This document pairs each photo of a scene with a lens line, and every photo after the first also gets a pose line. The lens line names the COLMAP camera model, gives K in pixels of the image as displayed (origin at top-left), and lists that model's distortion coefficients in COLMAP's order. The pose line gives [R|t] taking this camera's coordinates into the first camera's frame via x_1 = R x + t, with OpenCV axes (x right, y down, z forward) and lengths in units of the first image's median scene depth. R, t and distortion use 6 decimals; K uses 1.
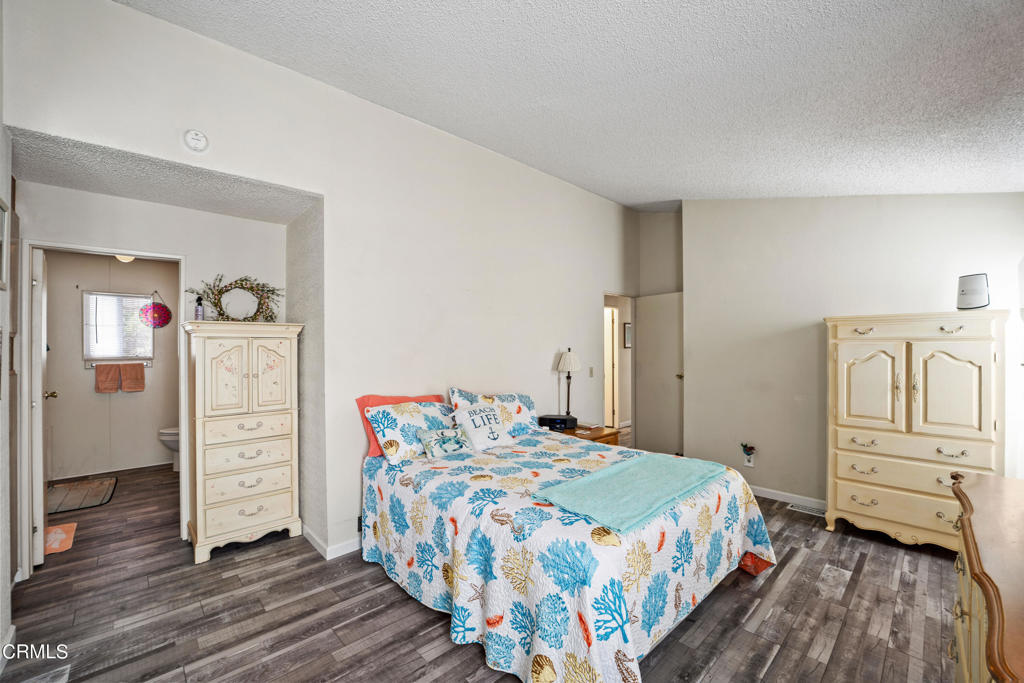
lens RADIAL K [[415.3, 0, 512.6], [0, 415.3, 345.1], [0, 0, 1]] dist [-0.024433, 0.000601]
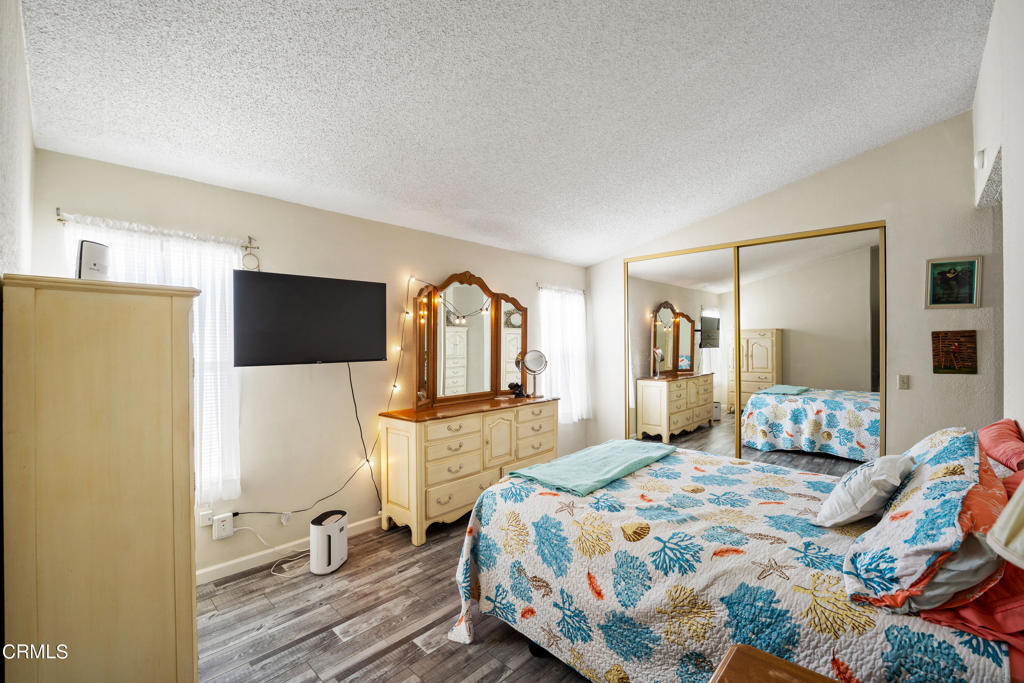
lens RADIAL K [[436.1, 0, 512.0], [0, 436.1, 341.5], [0, 0, 1]] dist [-0.000203, -0.000018]
pose [[-0.998503, 0.003915, -0.054562, 0.556492], [0.004281, 0.999969, -0.006583, -0.000342], [0.054534, -0.006807, -0.998489, 1.986064]]
